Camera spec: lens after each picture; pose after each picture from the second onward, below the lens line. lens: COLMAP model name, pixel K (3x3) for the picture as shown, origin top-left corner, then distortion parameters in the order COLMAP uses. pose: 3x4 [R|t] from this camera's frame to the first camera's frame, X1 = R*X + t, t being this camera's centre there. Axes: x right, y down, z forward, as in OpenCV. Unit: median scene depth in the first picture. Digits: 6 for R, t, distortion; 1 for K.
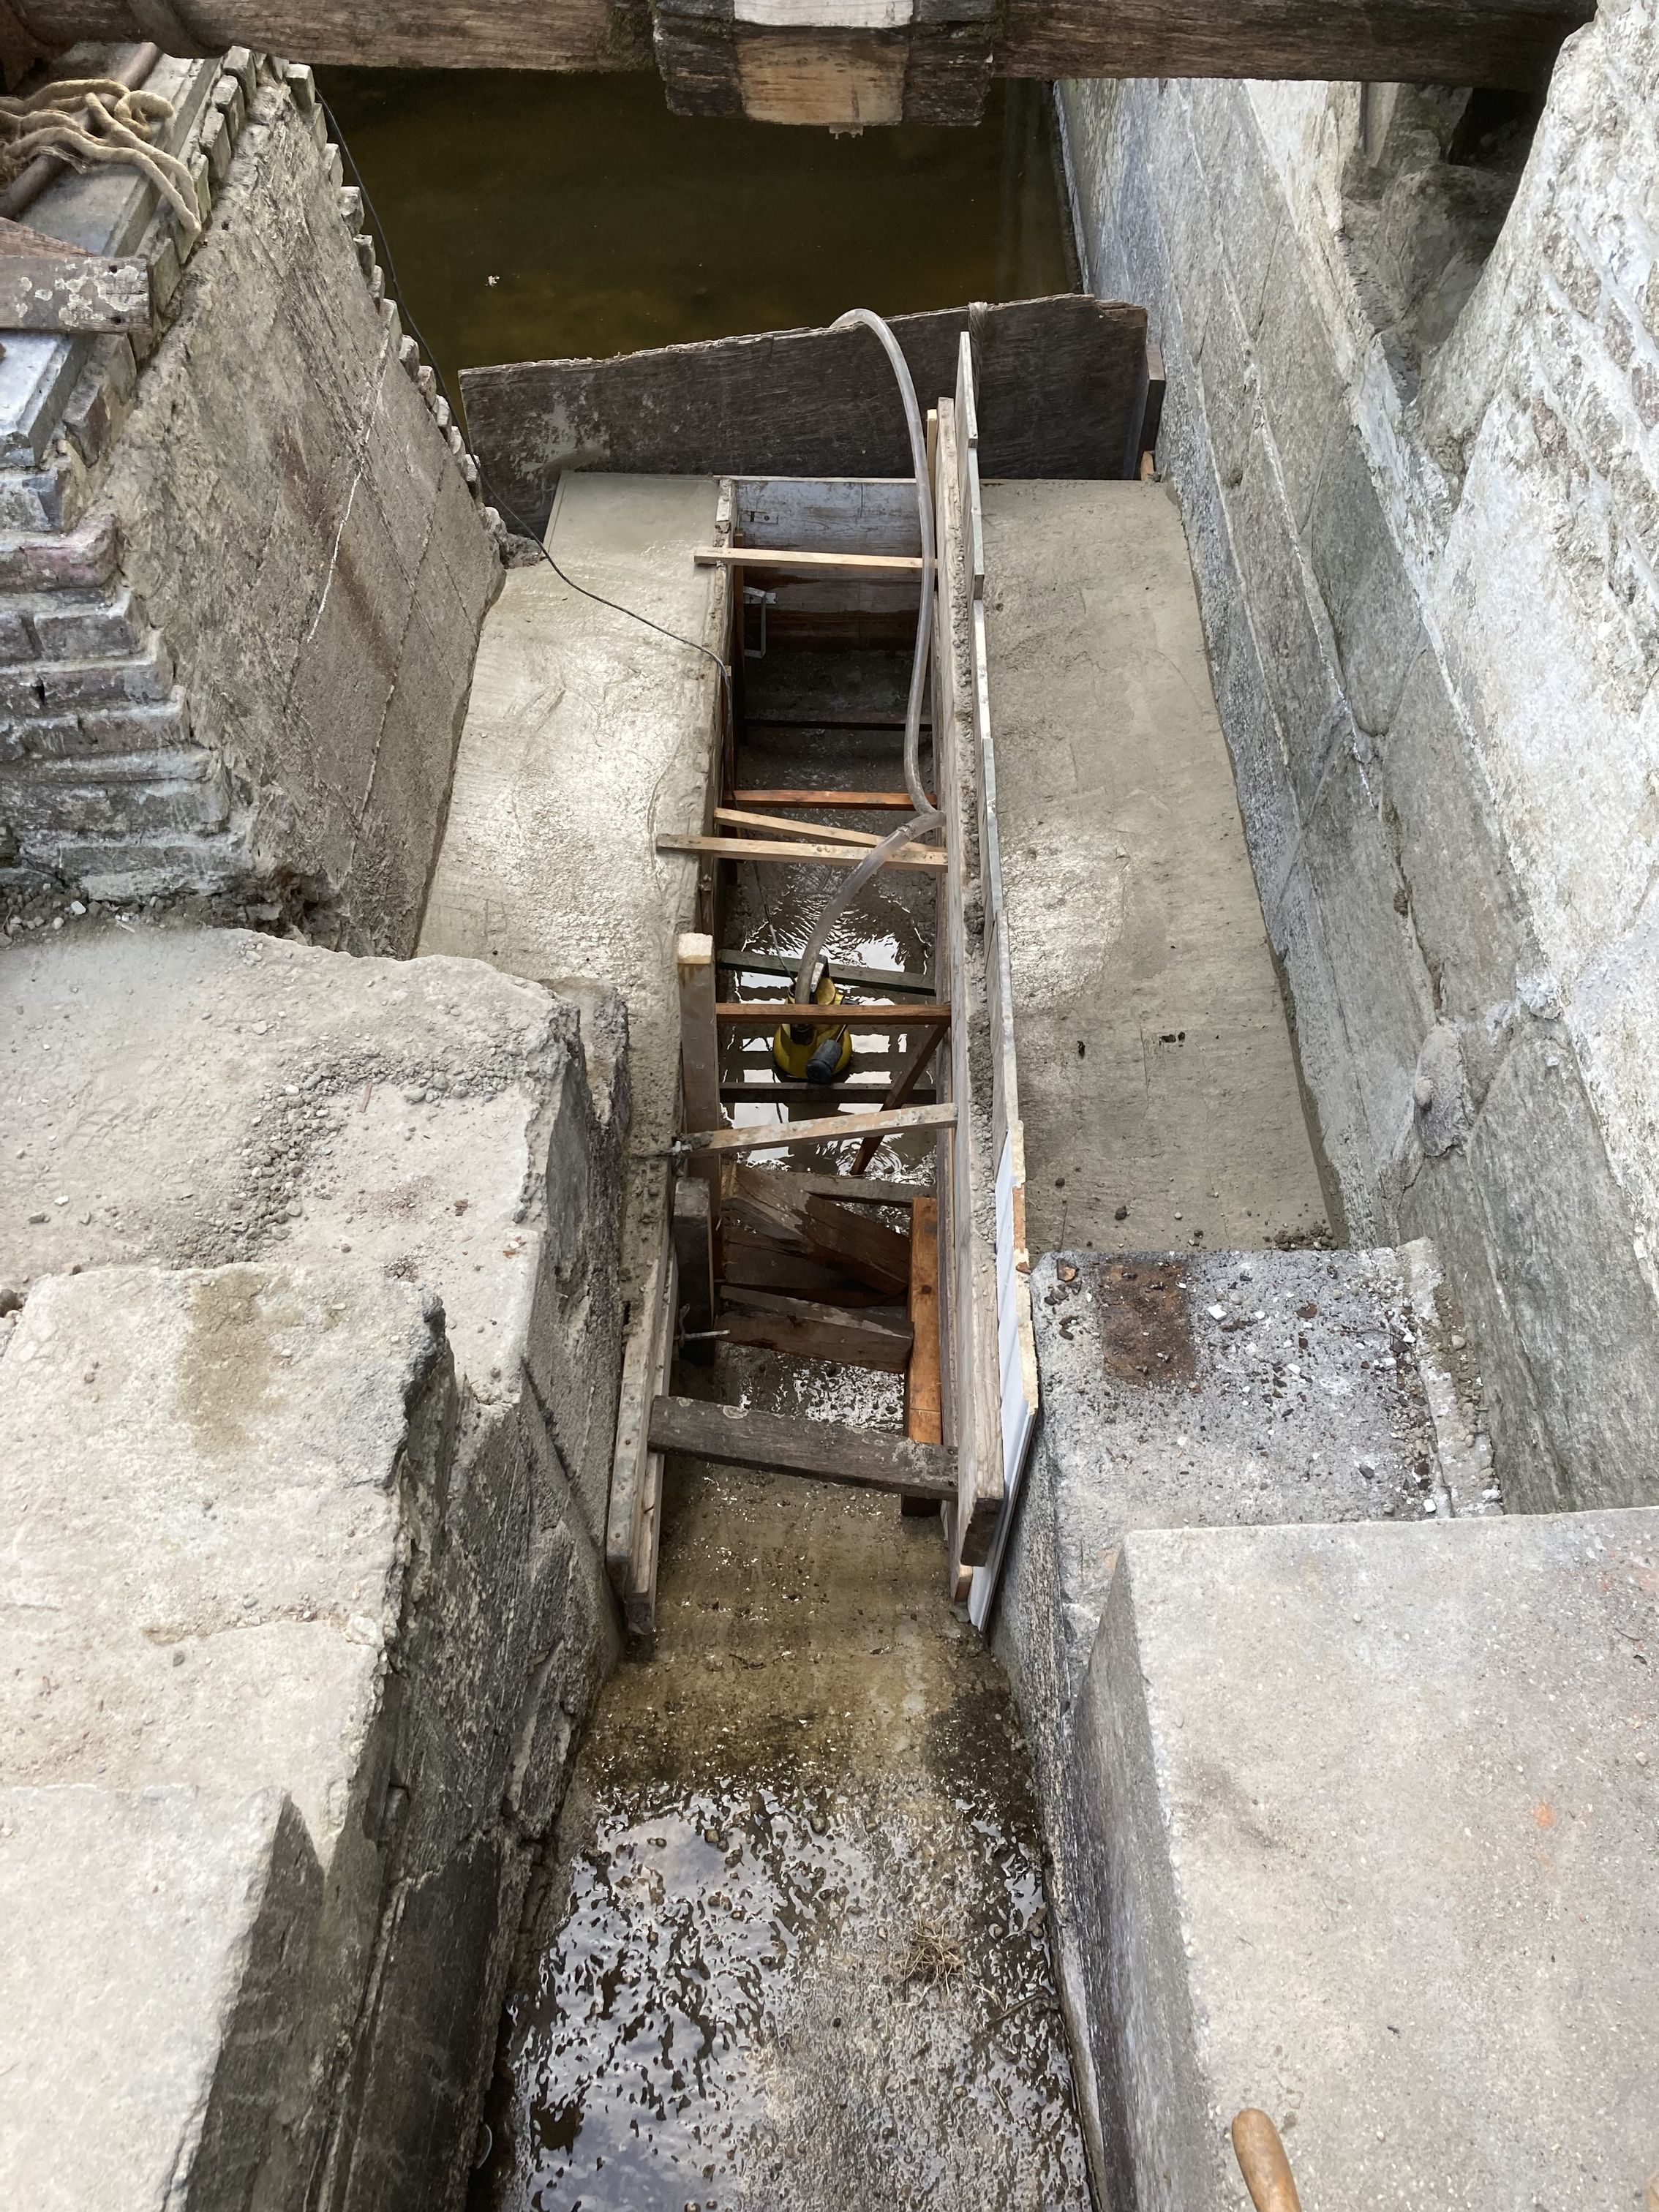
lens RADIAL K [[1790.3, 0, 841.7], [0, 1790.3, 1101.1], [0, 0, 1]] dist [0.049117, -0.071021]
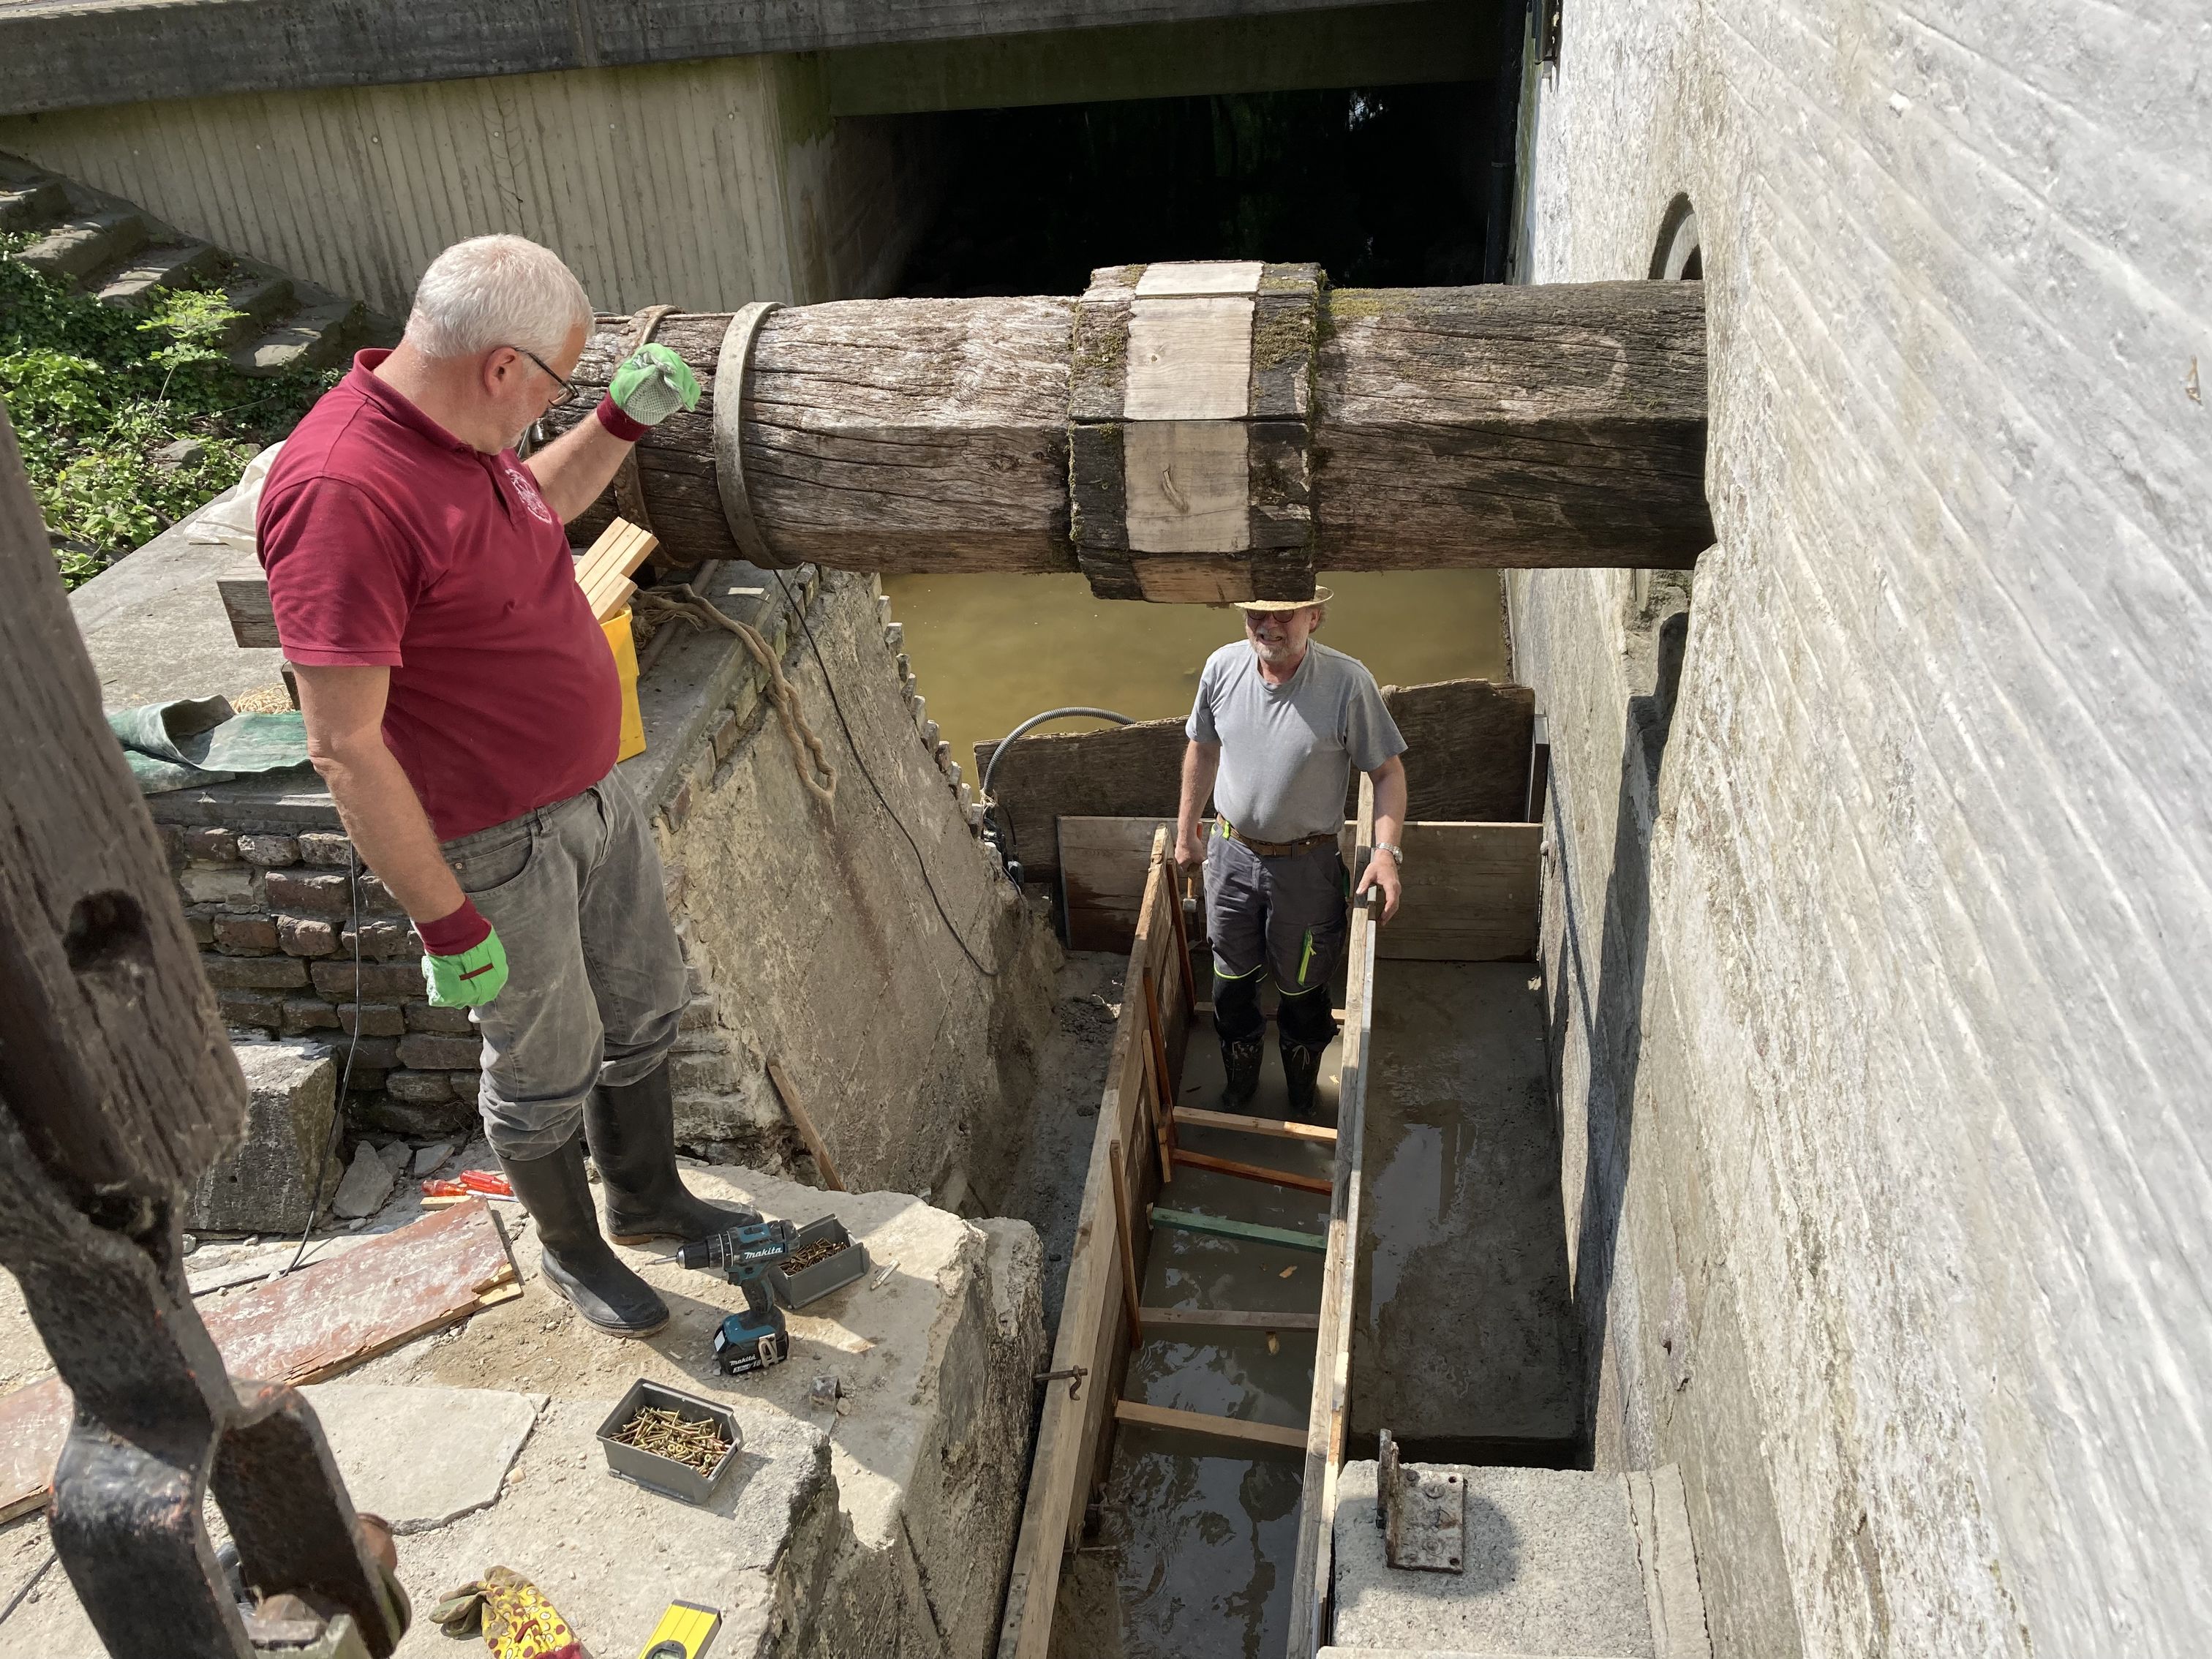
lens RADIAL K [[1790.3, 0, 1142.4], [0, 1790.3, 796.6], [0, 0, 1]] dist [0.049117, -0.071021]
pose [[0.990613, 0.002256, -0.136678, 0.141124], [-0.046255, 0.946415, -0.319622, 0.056300], [0.128633, 0.322944, 0.937636, -0.285339]]
